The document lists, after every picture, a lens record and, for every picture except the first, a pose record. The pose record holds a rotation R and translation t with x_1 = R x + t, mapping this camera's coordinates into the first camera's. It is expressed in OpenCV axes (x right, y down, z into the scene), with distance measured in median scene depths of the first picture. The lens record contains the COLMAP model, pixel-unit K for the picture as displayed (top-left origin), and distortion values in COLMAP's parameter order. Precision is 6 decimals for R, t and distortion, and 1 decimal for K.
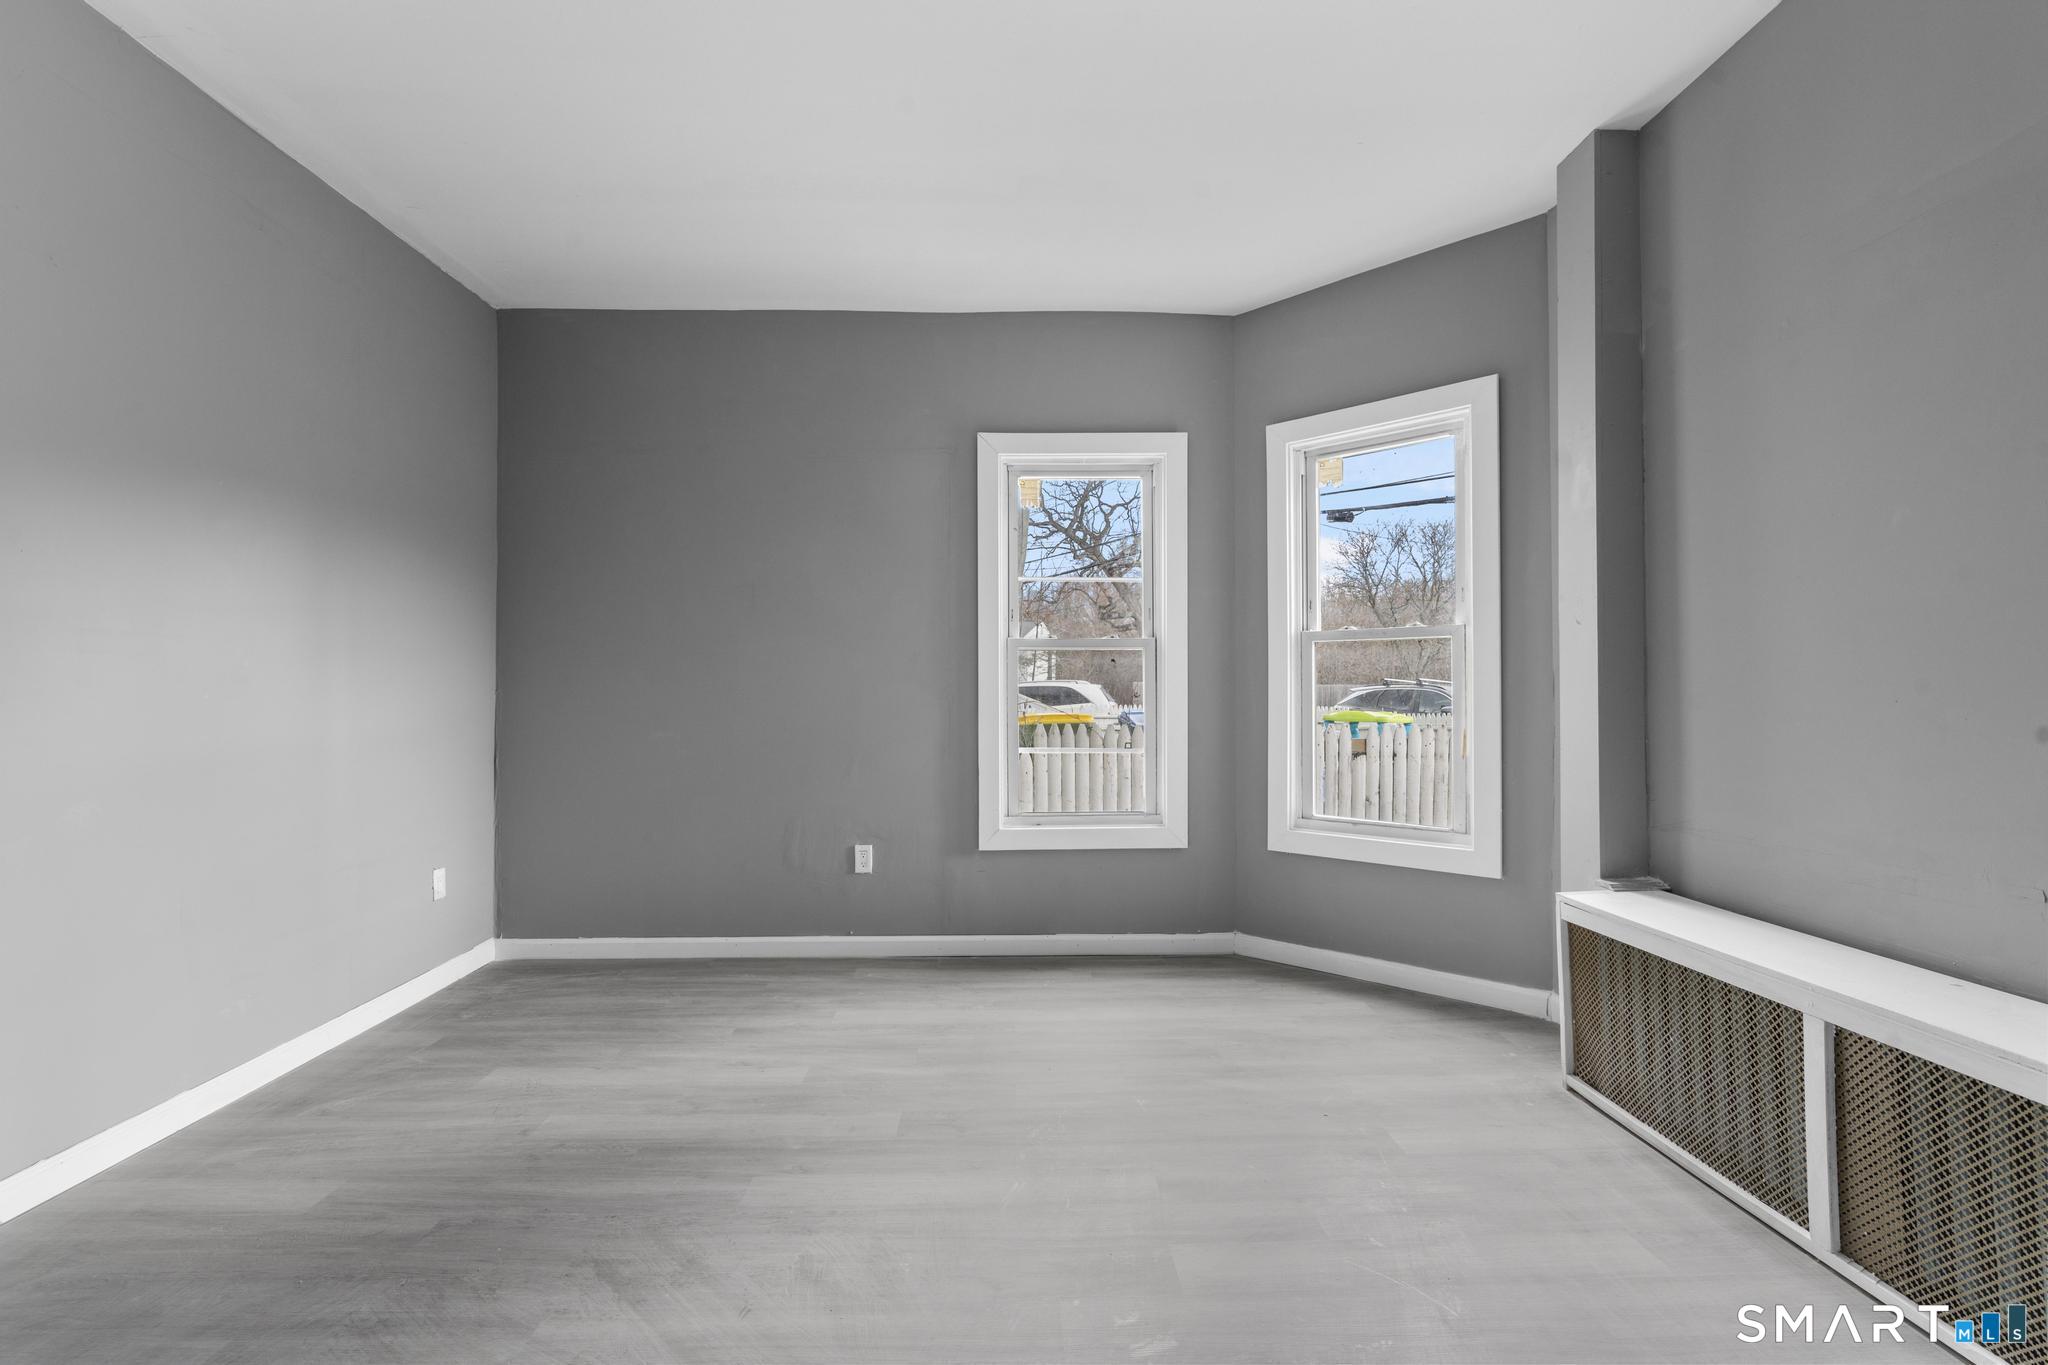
lens RADIAL K [[918.4, 0, 1022.2], [0, 918.4, 686.9], [0, 0, 1]] dist [-0.010854, 0.005377]
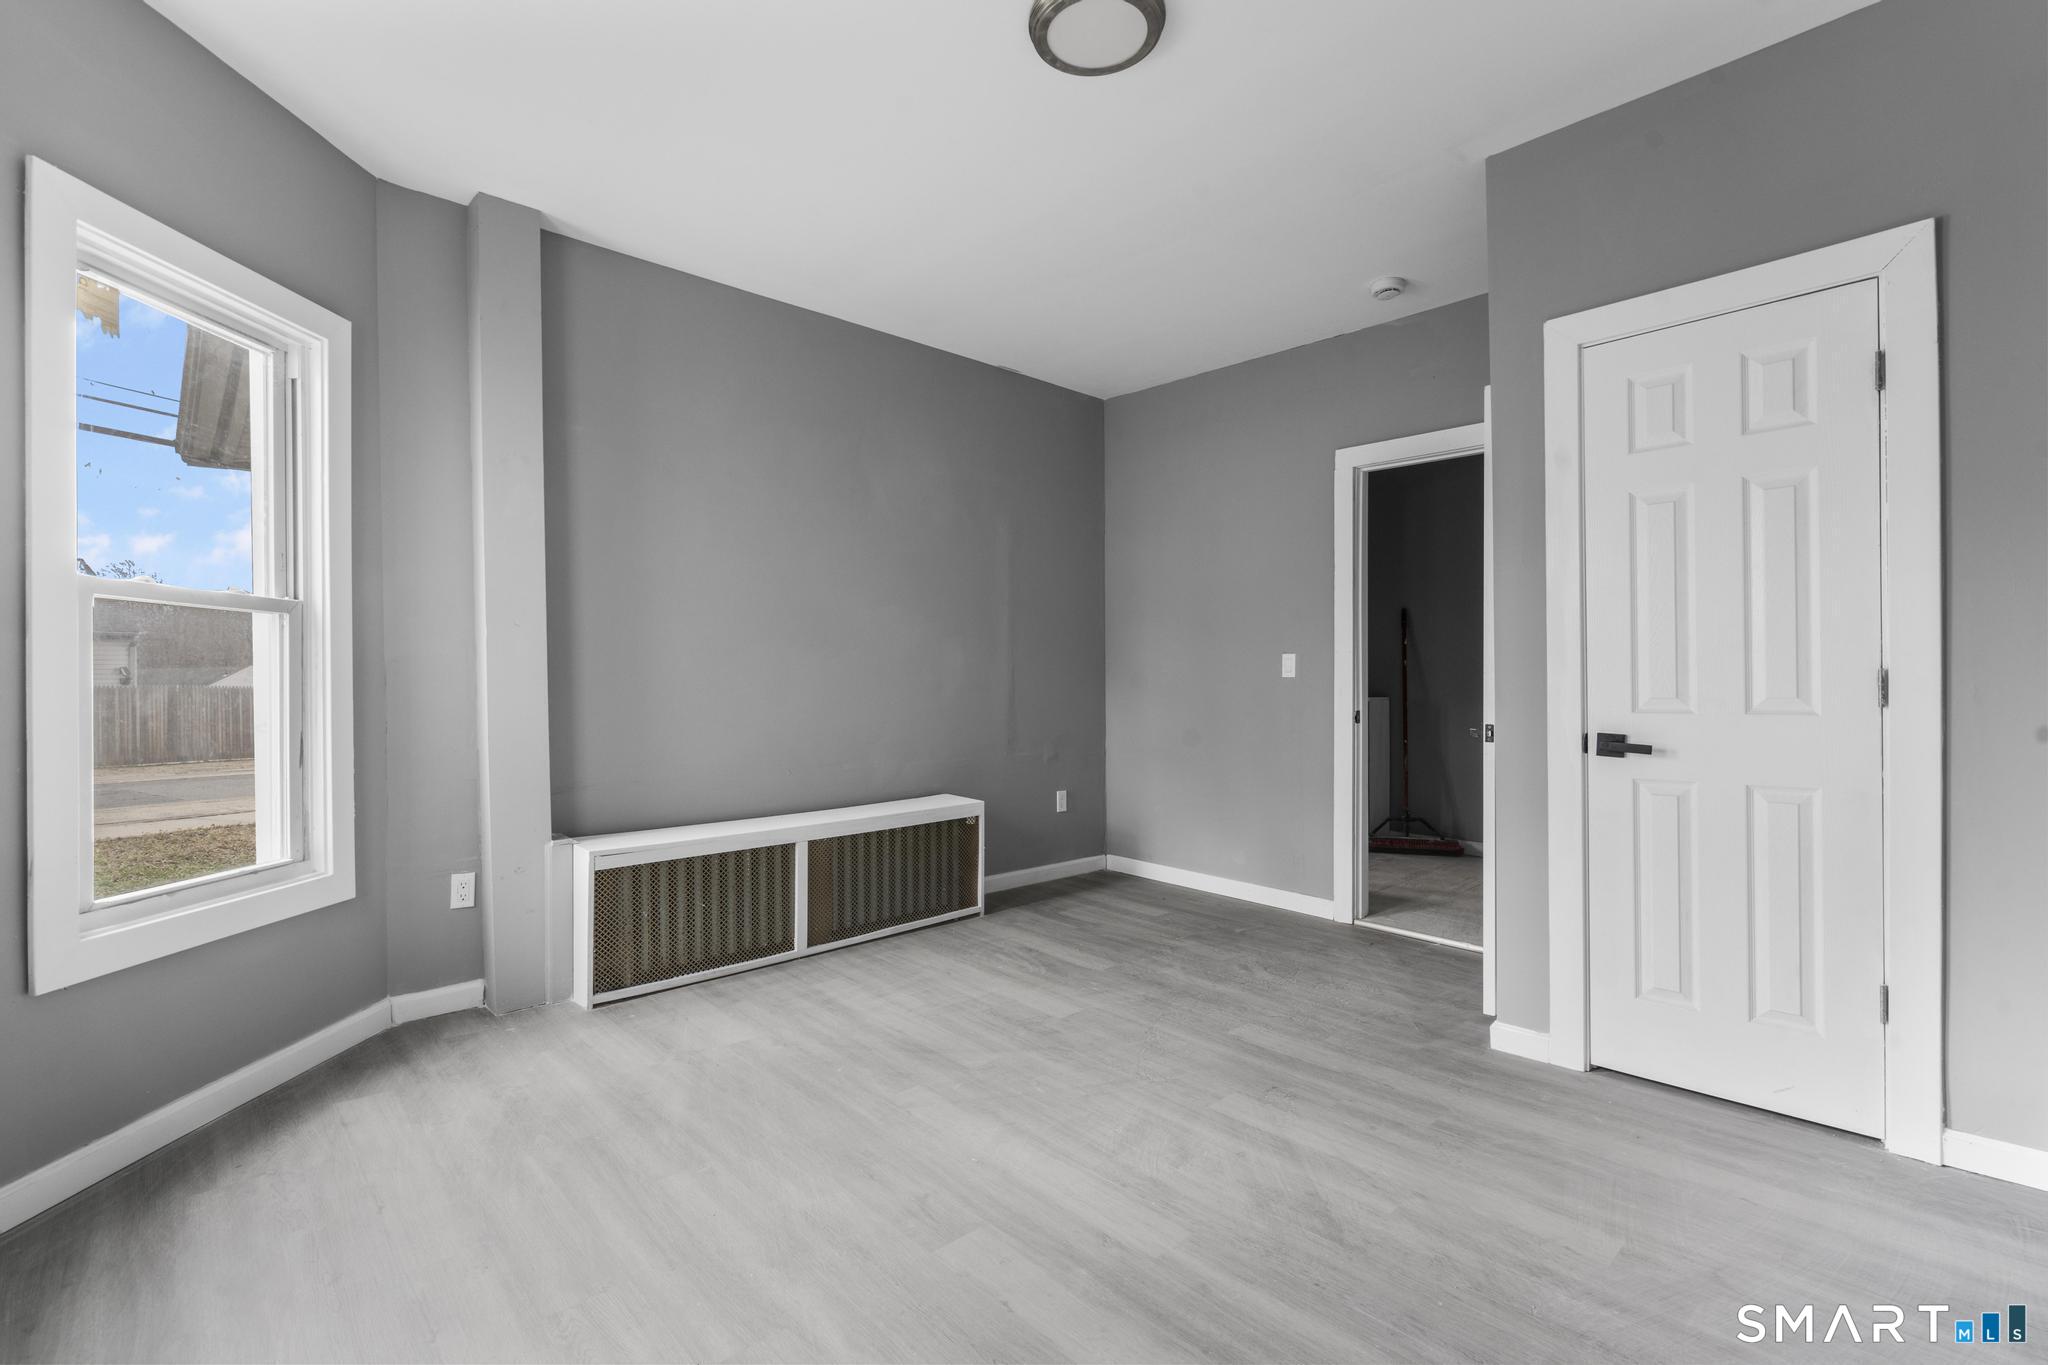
lens RADIAL K [[918.4, 0, 1022.2], [0, 918.4, 686.9], [0, 0, 1]] dist [-0.010854, 0.005377]
pose [[-0.671999, 0.002251, 0.740549, -0.475348], [-0.003829, 0.999971, -0.006513, 0.008598], [-0.740542, -0.007212, -0.671971, 0.943884]]
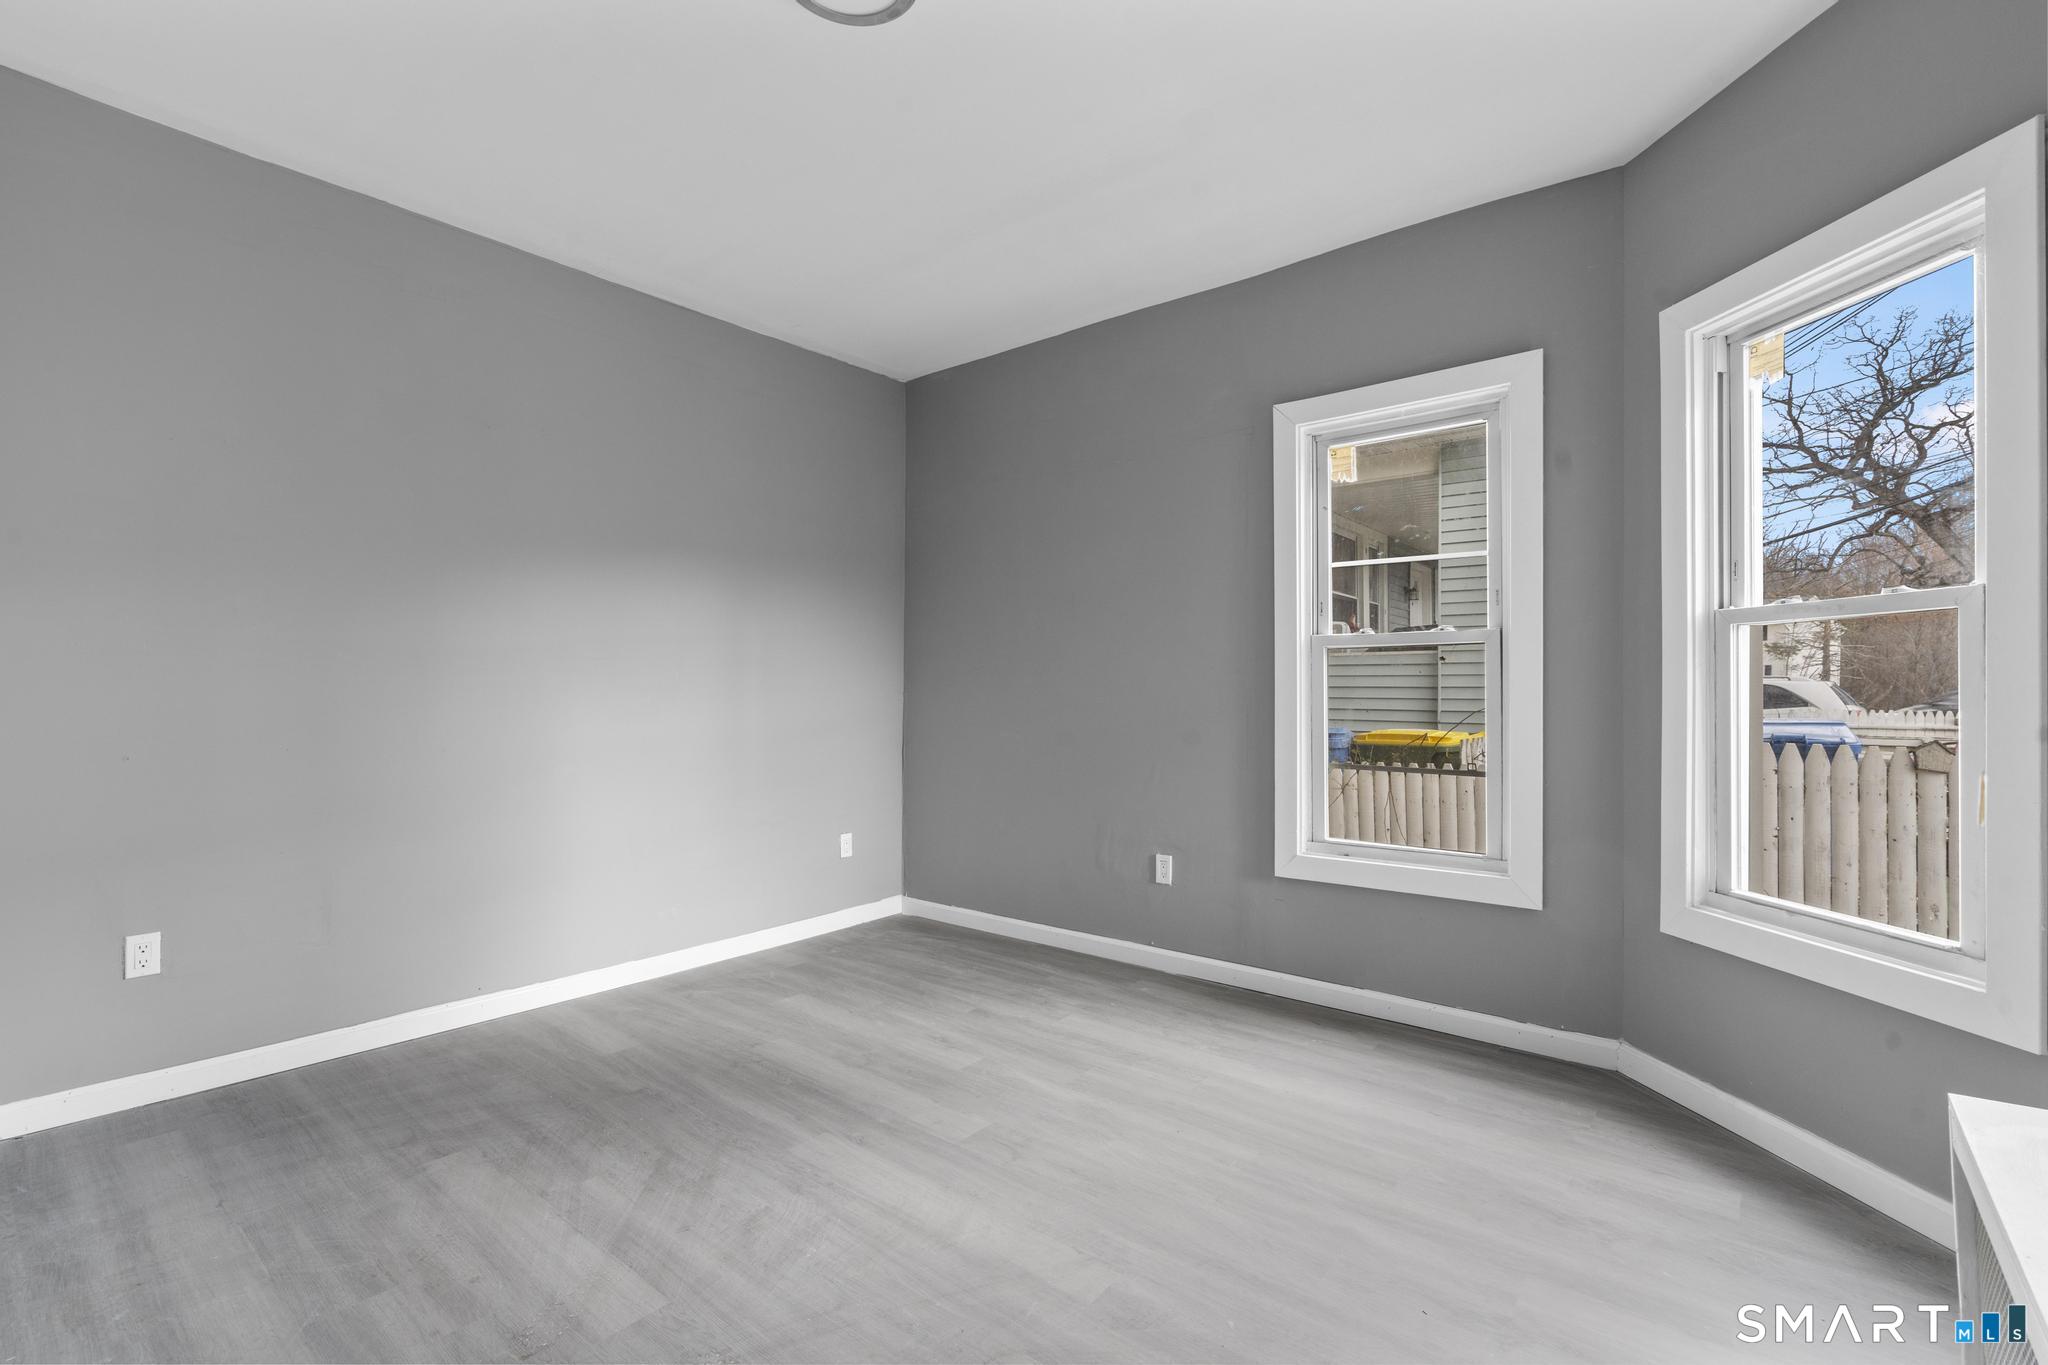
lens RADIAL K [[918.4, 0, 1022.2], [0, 918.4, 686.9], [0, 0, 1]] dist [-0.010854, 0.005377]
pose [[0.758441, -0.000818, -0.651741, 0.353765], [0.002561, 0.999995, 0.001725, -0.007181], [0.651737, -0.002978, 0.758439, 0.174008]]
